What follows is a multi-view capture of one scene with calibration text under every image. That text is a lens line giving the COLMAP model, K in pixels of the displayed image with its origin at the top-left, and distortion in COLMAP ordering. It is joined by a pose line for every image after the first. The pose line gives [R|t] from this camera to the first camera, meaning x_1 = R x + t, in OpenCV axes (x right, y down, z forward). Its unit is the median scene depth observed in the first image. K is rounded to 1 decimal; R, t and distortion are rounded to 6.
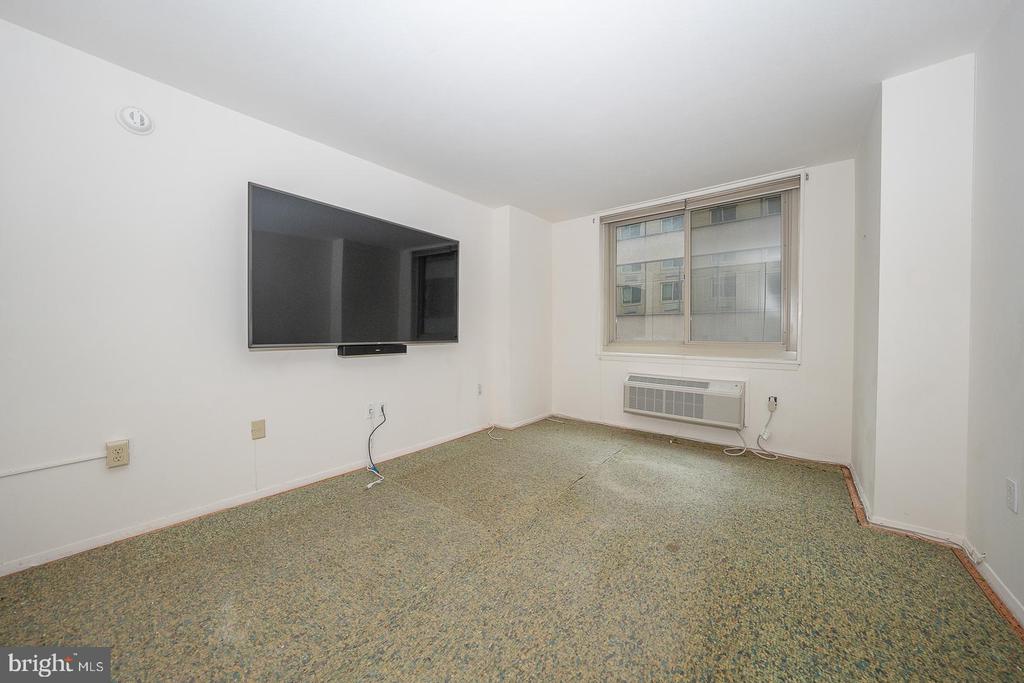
lens RADIAL K [[354.4, 0, 513.1], [0, 354.4, 338.4], [0, 0, 1]] dist [-0.001397, 0.000171]
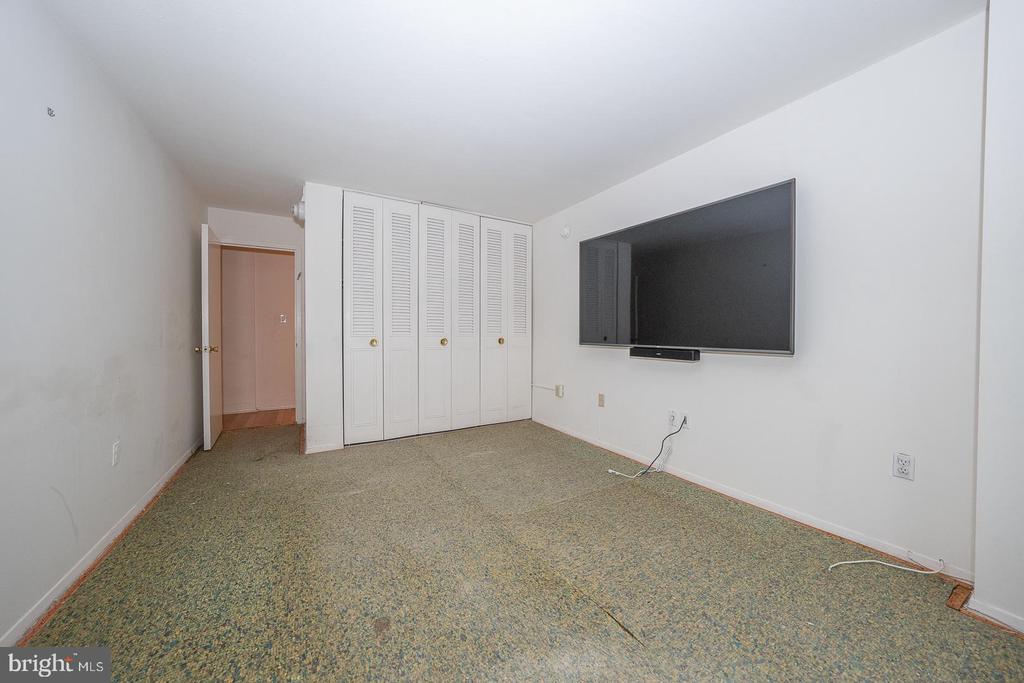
lens RADIAL K [[354.4, 0, 513.0], [0, 354.4, 336.3], [0, 0, 1]] dist [-0.001397, 0.000171]
pose [[-0.344350, 0.004992, -0.938828, 0.818866], [-0.013762, 0.999852, 0.010364, -0.023681], [0.938741, 0.016489, -0.344230, 1.169587]]
